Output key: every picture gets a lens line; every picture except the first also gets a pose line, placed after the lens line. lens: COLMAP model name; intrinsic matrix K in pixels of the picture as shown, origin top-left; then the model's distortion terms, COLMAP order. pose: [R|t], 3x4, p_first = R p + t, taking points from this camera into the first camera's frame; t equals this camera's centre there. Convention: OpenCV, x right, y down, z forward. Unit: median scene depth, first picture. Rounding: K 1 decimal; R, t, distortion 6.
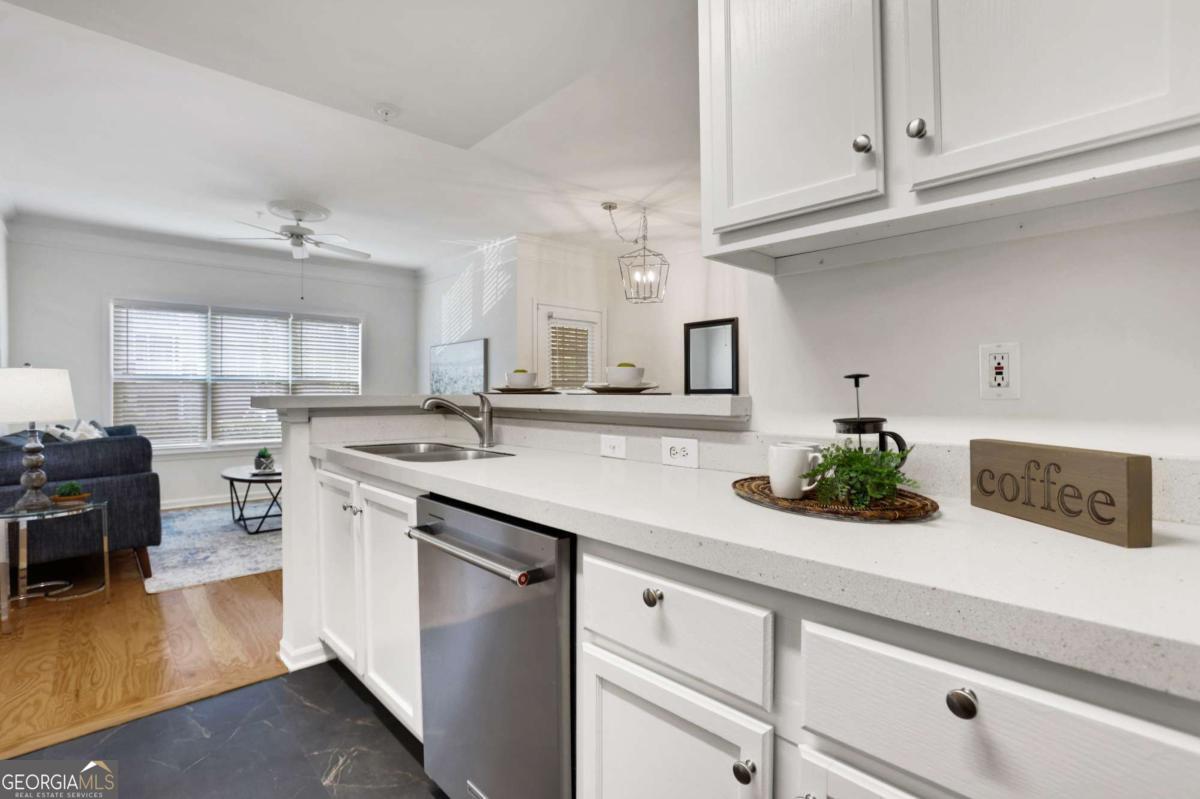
lens RADIAL K [[571.6, 0, 585.6], [0, 571.6, 392.2], [0, 0, 1]] dist [-0.048629, 0.014924]
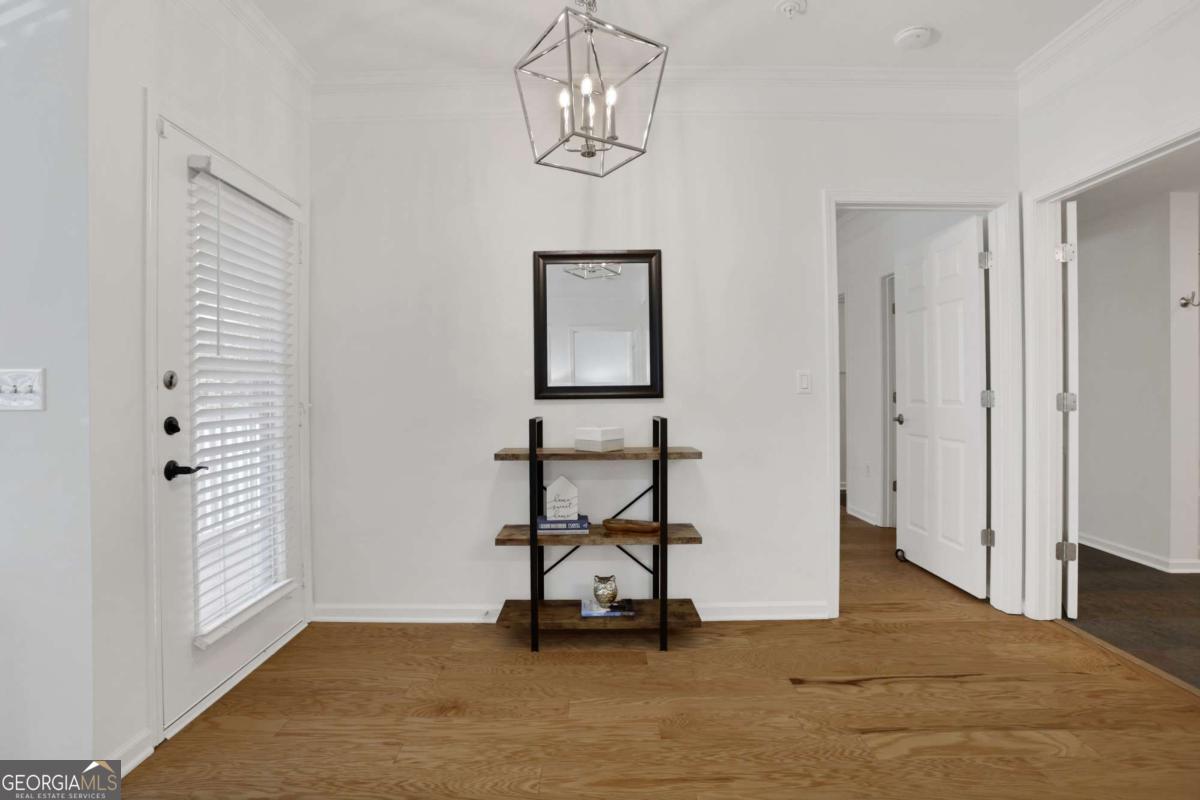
lens RADIAL K [[593.2, 0, 611.8], [0, 593.2, 390.4], [0, 0, 1]] dist [-0.045425, 0.001694]
pose [[0.664289, -0.001935, 0.747473, -0.172304], [0.001872, 0.999998, 0.000925, -0.002264], [-0.747473, 0.000785, 0.664292, 0.654913]]
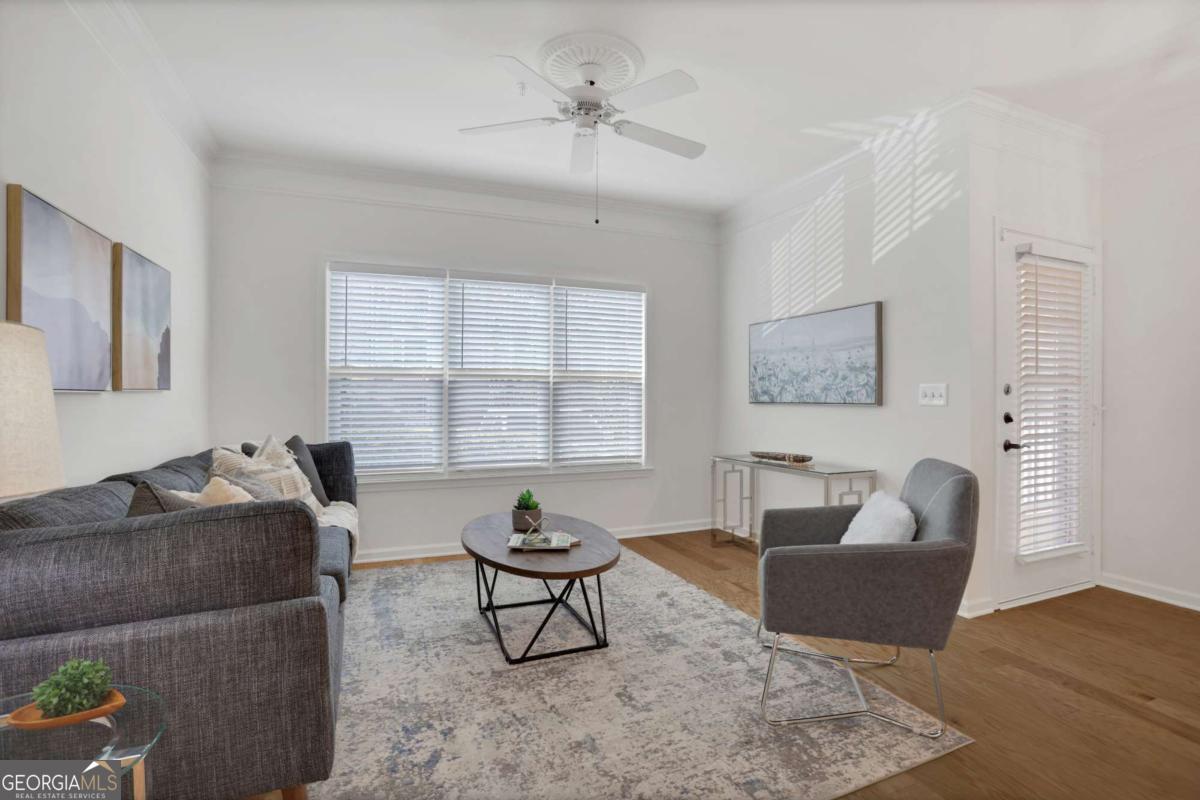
lens RADIAL K [[567.8, 0, 596.6], [0, 567.8, 390.7], [0, 0, 1]] dist [-0.084480, 0.037008]
pose [[0.942822, 0.006314, -0.333236, -0.291355], [-0.006734, 0.999977, -0.000107, -0.004776], [0.333228, 0.002345, 0.942843, 0.446344]]
